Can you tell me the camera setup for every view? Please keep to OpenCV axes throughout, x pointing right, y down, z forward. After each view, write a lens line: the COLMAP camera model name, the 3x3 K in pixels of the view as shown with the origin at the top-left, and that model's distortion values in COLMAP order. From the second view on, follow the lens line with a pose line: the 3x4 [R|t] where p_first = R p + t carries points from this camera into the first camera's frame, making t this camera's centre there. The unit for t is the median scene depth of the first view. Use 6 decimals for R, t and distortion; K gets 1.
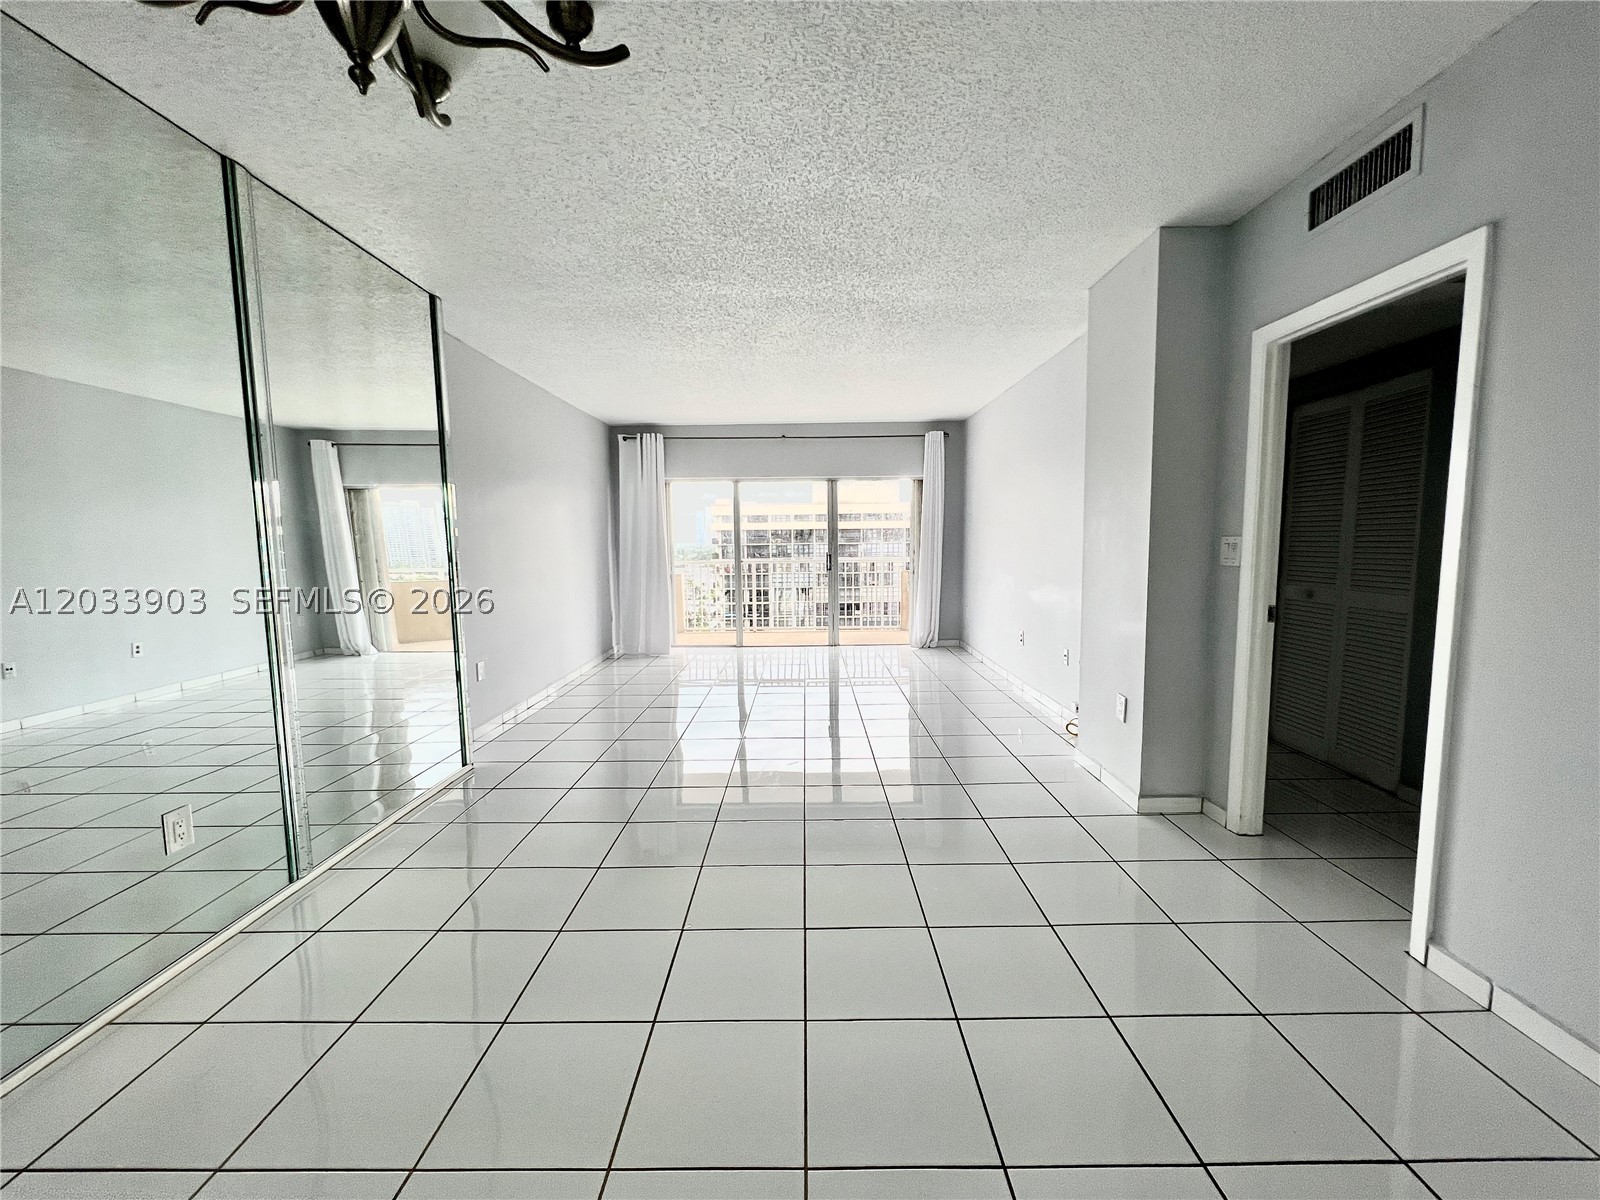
lens RADIAL K [[644.1, 0, 800.7], [0, 644.1, 603.7], [0, 0, 1]] dist [0.001012, -0.000469]
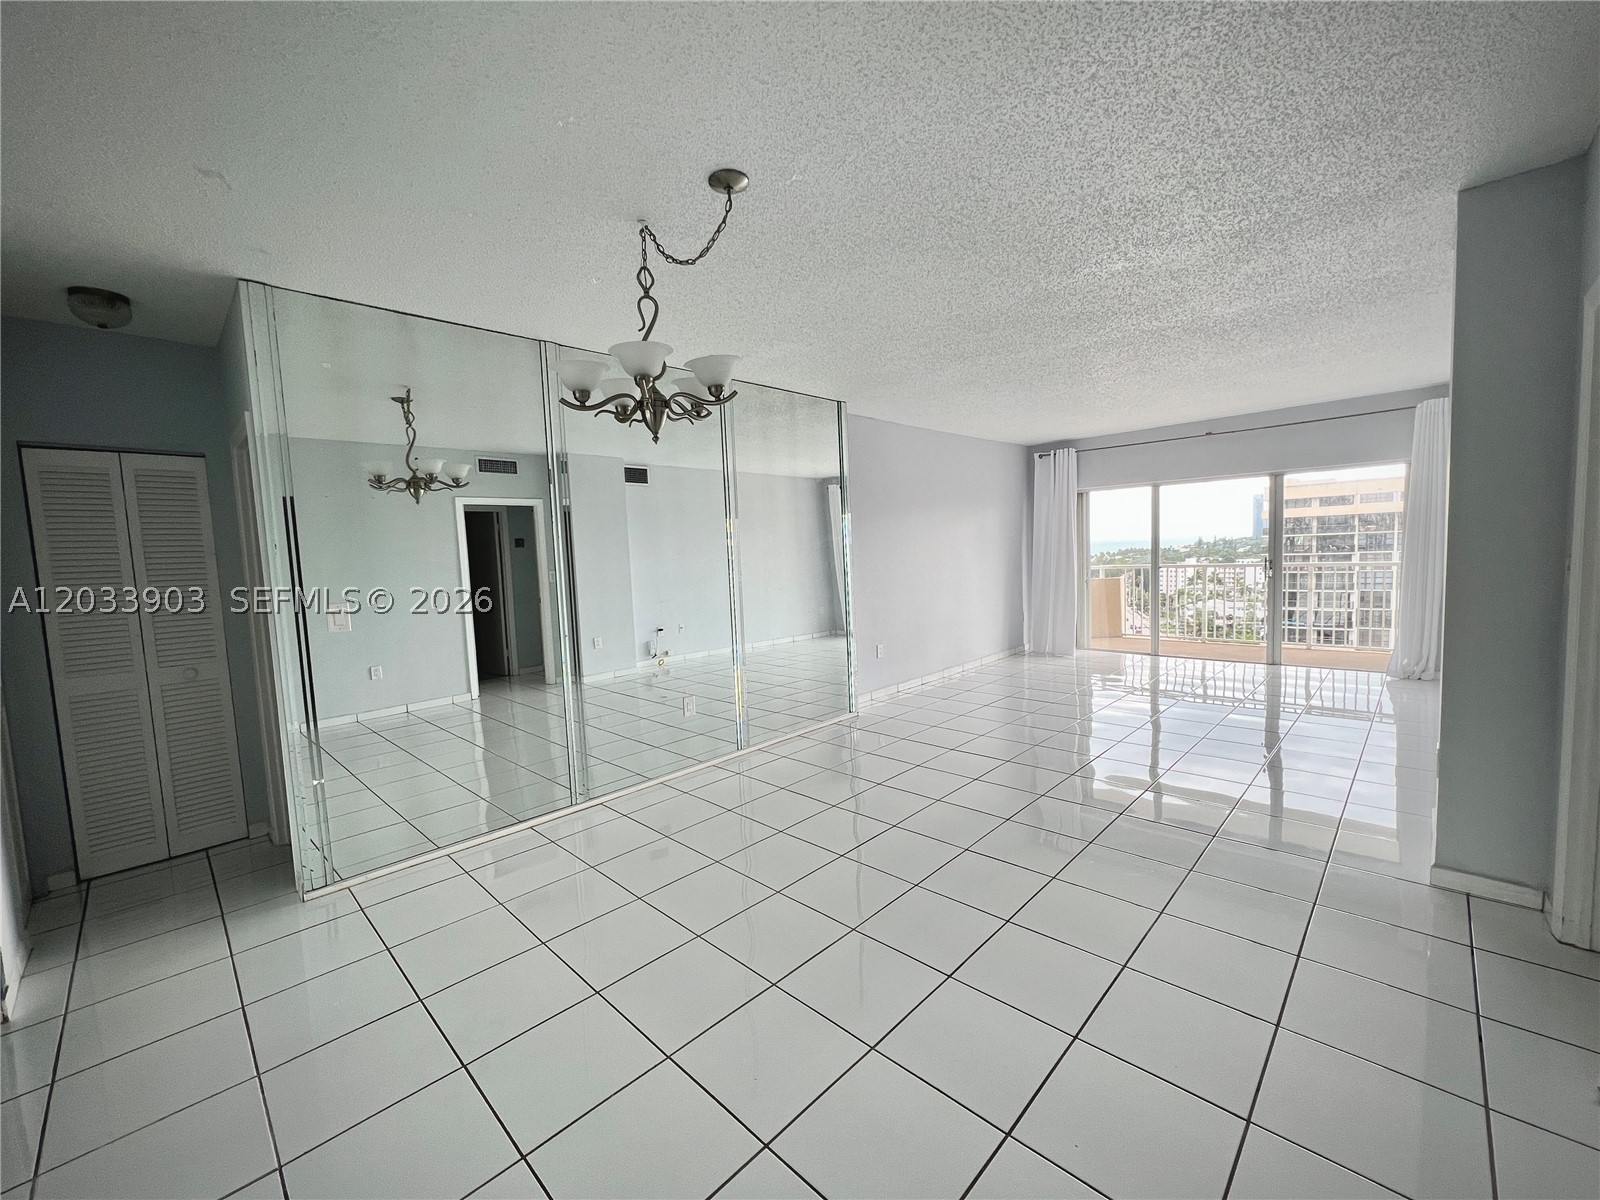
lens RADIAL K [[644.1, 0, 800.8], [0, 644.1, 602.6], [0, 0, 1]] dist [0.001012, -0.000469]
pose [[0.719120, 0.037909, -0.693851, 0.207844], [-0.035237, 0.999216, 0.018073, -0.012188], [0.693992, 0.011453, 0.719892, -0.076040]]
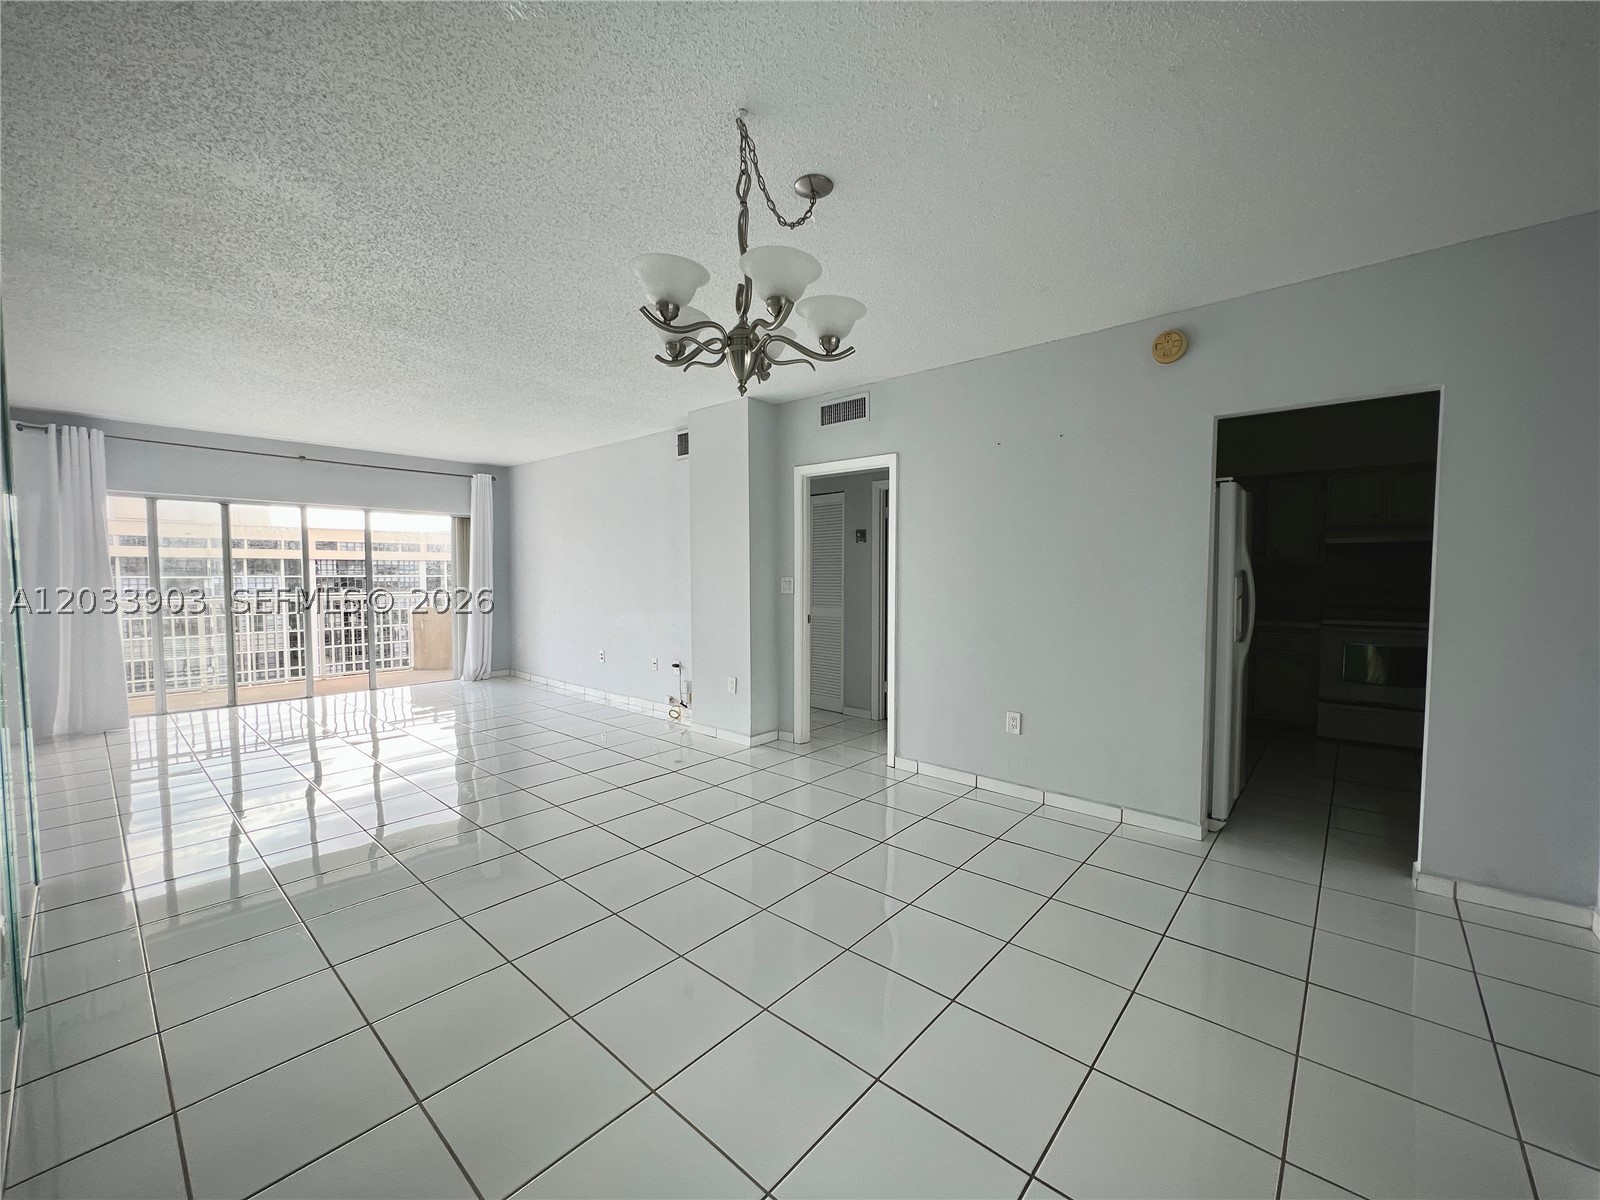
lens RADIAL K [[640.2, 0, 798.1], [0, 640.2, 604.5], [0, 0, 1]] dist [-0.000100, 0.000112]
pose [[0.659446, -0.026426, 0.751287, -0.246557], [0.065871, 0.997569, -0.022730, 0.005230], [-0.748860, 0.064477, 0.659584, -0.070847]]
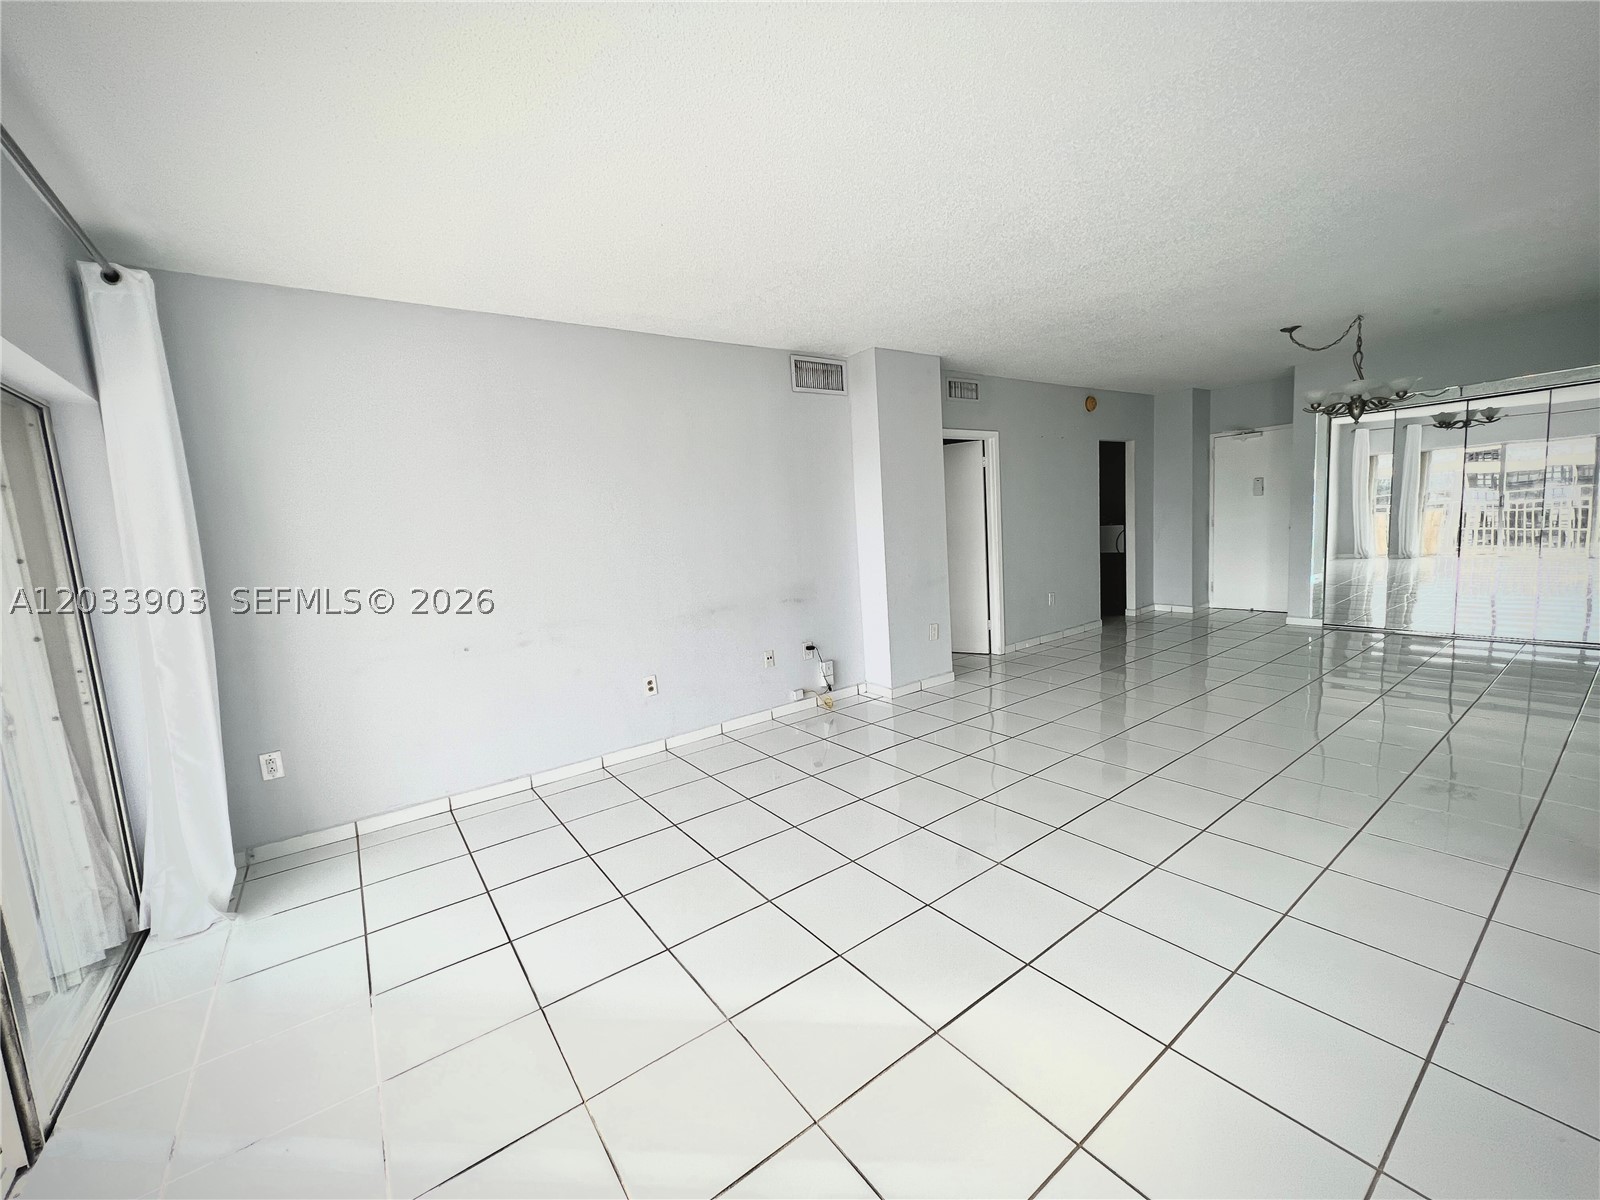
lens RADIAL K [[640.2, 0, 800.3], [0, 640.2, 605.5], [0, 0, 1]] dist [-0.000100, 0.000112]
pose [[-0.589291, -0.049351, 0.806412, -0.268825], [0.156792, 0.972170, 0.174071, -0.105444], [-0.792561, 0.229018, -0.565153, 0.954502]]
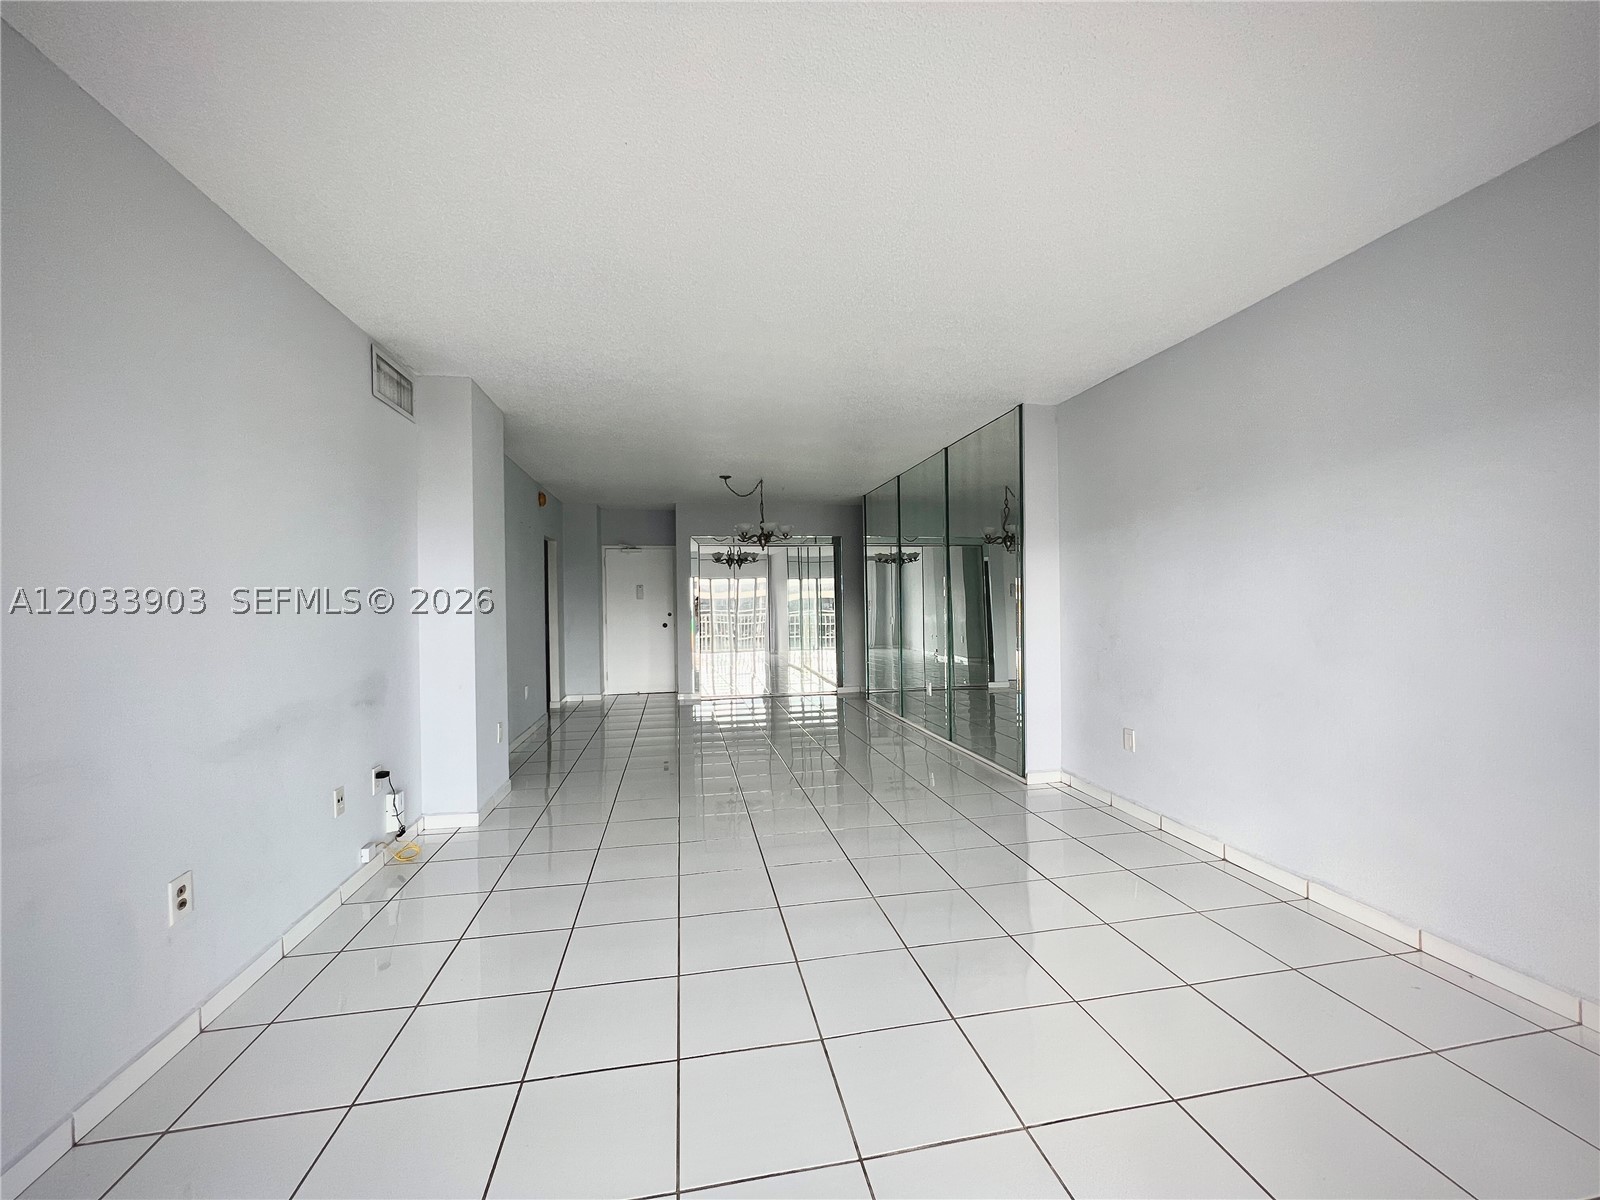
lens RADIAL K [[640.2, 0, 805.0], [0, 640.2, 602.6], [0, 0, 1]] dist [-0.000100, 0.000112]
pose [[-0.980706, 0.029244, -0.193288, 0.054419], [0.009178, 0.994545, 0.103904, -0.104273], [0.195273, 0.100125, -0.975625, 1.049339]]
